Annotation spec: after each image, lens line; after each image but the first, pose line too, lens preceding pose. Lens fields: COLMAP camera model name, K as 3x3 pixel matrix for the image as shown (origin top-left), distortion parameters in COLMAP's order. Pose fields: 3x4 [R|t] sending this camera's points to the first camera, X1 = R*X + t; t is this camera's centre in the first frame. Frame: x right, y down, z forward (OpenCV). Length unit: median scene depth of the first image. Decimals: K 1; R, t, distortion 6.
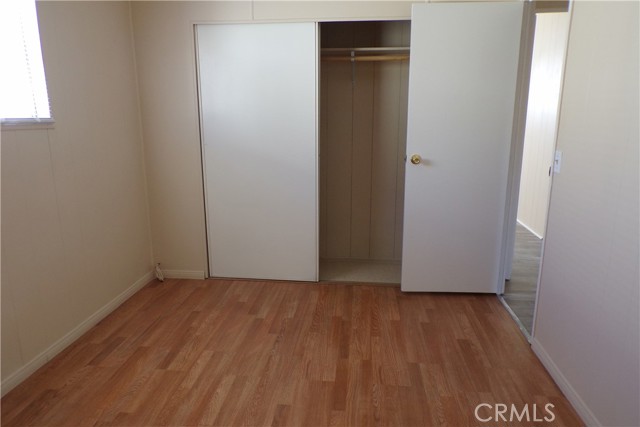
lens RADIAL K [[437.9, 0, 319.3], [0, 437.9, 208.9], [0, 0, 1]] dist [0.005303, 0.005381]
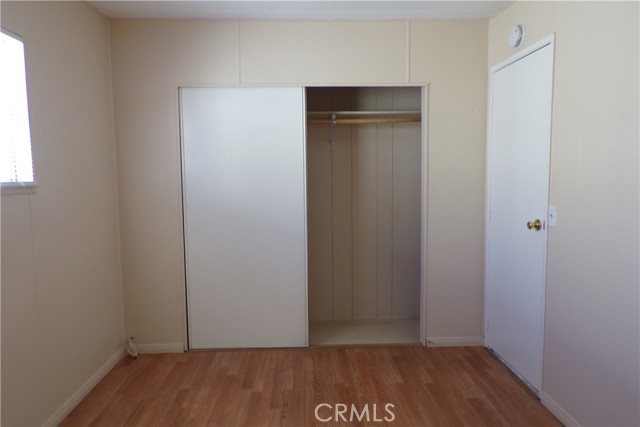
lens RADIAL K [[437.9, 0, 319.3], [0, 437.9, 208.9], [0, 0, 1]] dist [0.005303, 0.005381]
pose [[0.989947, -0.021214, 0.139839, -0.118596], [0.039808, 0.990511, -0.131542, -0.005438], [-0.135721, 0.135787, 0.981398, 0.023617]]
